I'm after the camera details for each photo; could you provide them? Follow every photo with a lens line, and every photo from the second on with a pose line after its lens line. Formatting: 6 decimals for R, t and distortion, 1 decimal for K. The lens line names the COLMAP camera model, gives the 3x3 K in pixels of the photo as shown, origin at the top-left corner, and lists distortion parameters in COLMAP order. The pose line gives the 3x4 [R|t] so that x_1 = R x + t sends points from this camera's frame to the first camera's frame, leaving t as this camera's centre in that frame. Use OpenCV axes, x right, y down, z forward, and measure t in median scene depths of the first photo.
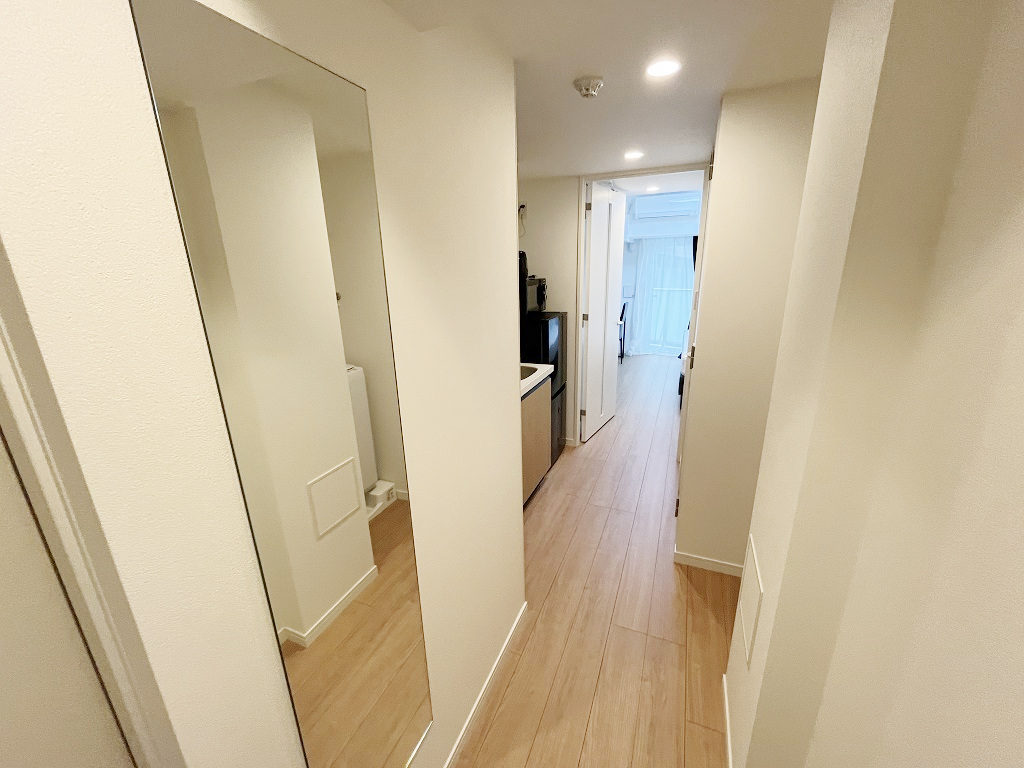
lens RADIAL K [[411.7, 0, 511.1], [0, 411.7, 385.1], [0, 0, 1]] dist [-0.005778, -0.000044]
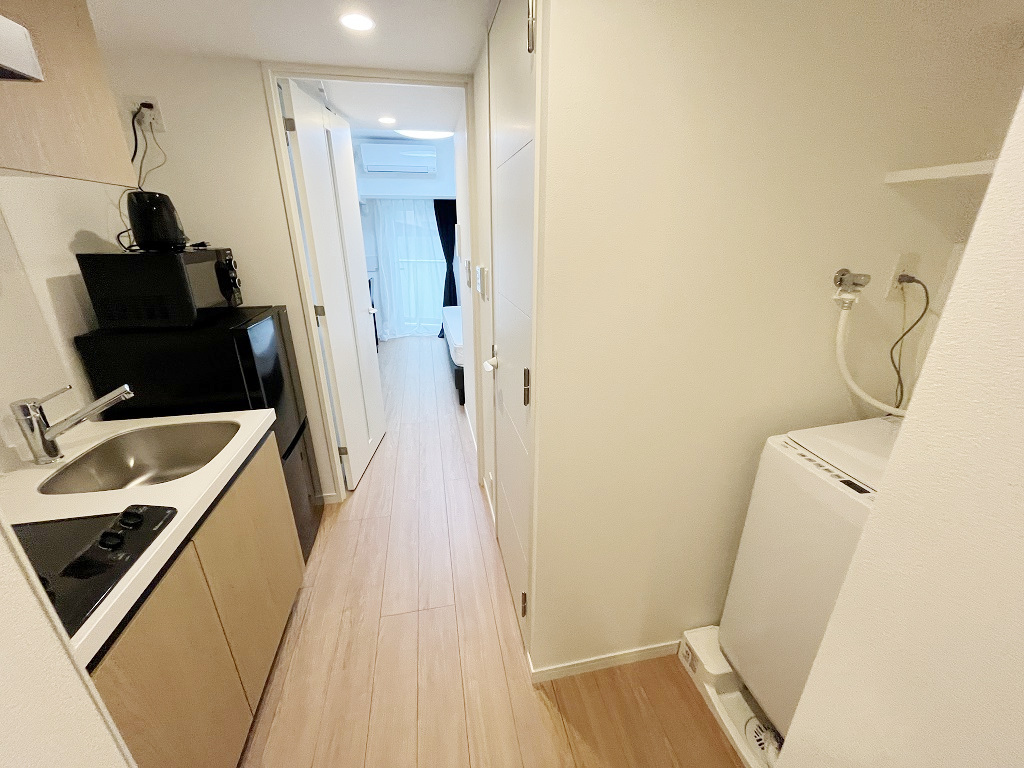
lens RADIAL K [[411.7, 0, 511.1], [0, 411.7, 385.1], [0, 0, 1]] dist [-0.005778, -0.000044]
pose [[0.824197, -0.178170, 0.537545, 0.062929], [0.140536, 0.983875, 0.110629, -0.080757], [-0.548588, -0.015636, 0.835946, 0.306671]]
